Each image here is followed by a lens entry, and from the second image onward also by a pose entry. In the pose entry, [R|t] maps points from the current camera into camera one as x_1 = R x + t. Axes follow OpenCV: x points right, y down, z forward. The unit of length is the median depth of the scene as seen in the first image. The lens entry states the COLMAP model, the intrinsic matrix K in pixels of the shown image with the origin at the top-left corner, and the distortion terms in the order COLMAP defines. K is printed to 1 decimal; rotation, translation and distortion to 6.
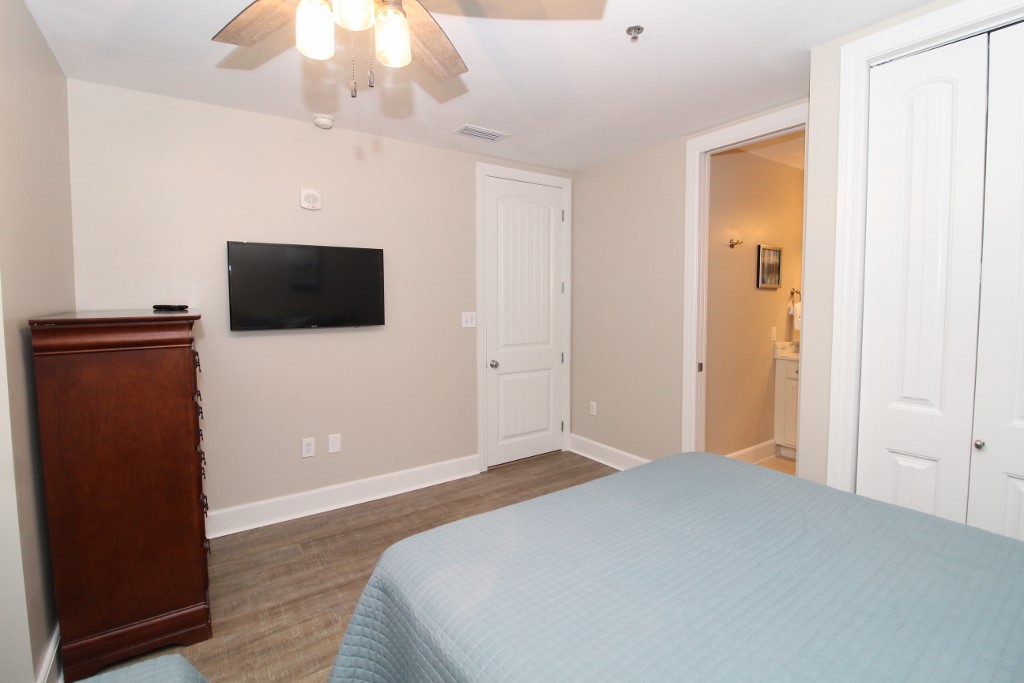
lens RADIAL K [[468.2, 0, 517.7], [0, 468.2, 339.3], [0, 0, 1]] dist [-0.013509, -0.002569]
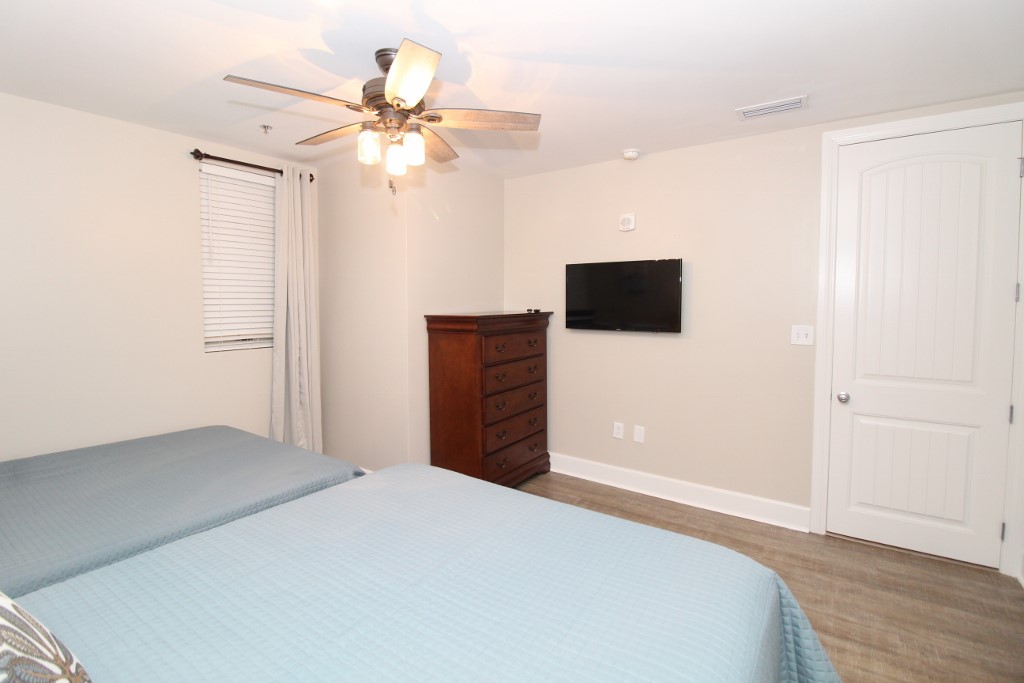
lens RADIAL K [[468.2, 0, 508.1], [0, 468.2, 338.1], [0, 0, 1]] dist [-0.013509, -0.002569]
pose [[0.350868, 0.080005, -0.933001, 0.507889], [-0.086594, 0.994847, 0.052744, -0.038191], [0.932413, 0.062286, 0.355987, 0.275033]]
